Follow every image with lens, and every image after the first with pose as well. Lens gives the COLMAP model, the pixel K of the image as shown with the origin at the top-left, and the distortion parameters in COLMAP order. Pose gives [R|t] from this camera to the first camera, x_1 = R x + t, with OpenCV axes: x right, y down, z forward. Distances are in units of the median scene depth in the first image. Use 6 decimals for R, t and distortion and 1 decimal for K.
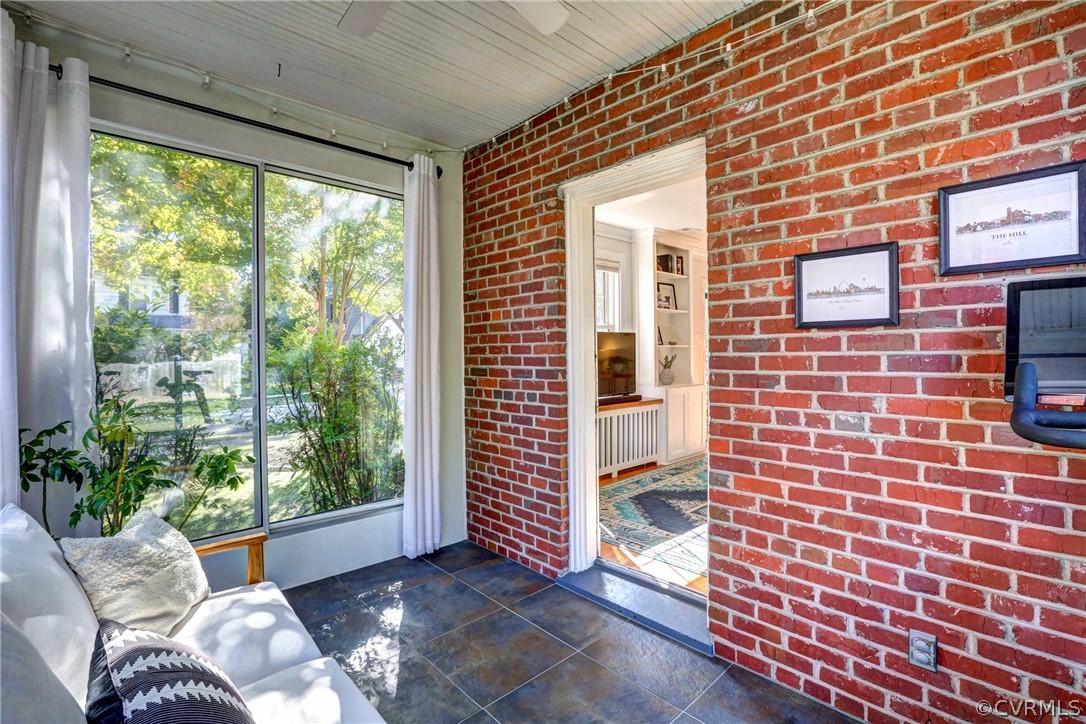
lens RADIAL K [[496.2, 0, 549.7], [0, 496.2, 355.4], [0, 0, 1]] dist [-0.040923, 0.011473]
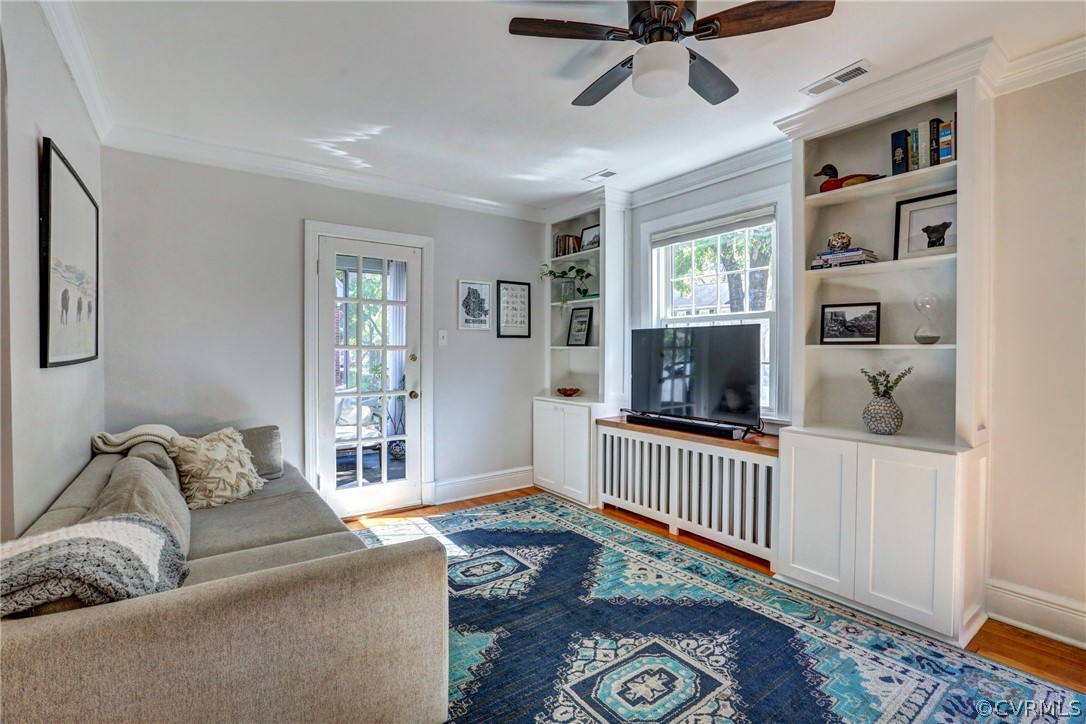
lens RADIAL K [[496.2, 0, 550.5], [0, 496.2, 359.1], [0, 0, 1]] dist [-0.040923, 0.011473]
pose [[-0.122205, 0.028913, -0.992084, 0.784167], [-0.005242, 0.999543, 0.029776, -0.021425], [0.992491, 0.008839, -0.121998, 0.845435]]
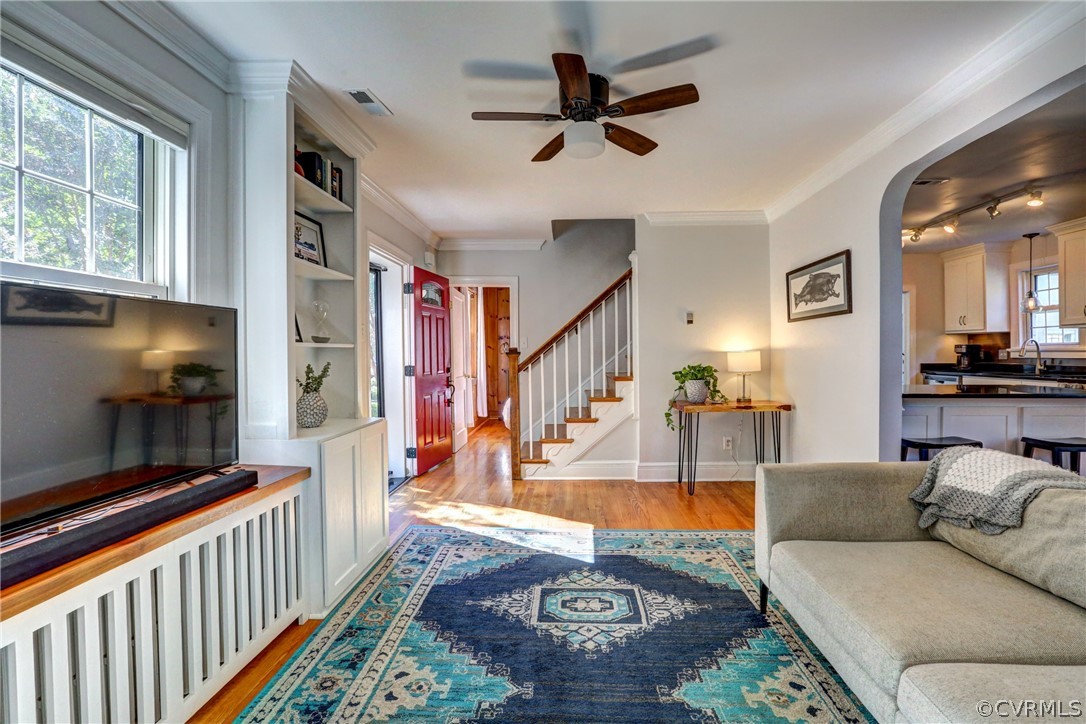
lens RADIAL K [[496.2, 0, 540.4], [0, 496.2, 359.1], [0, 0, 1]] dist [-0.040923, 0.011473]
pose [[0.732984, -0.003034, 0.680239, 0.086112], [0.000823, 0.999993, 0.003573, -0.007960], [-0.680246, -0.002059, 0.732981, 0.566070]]
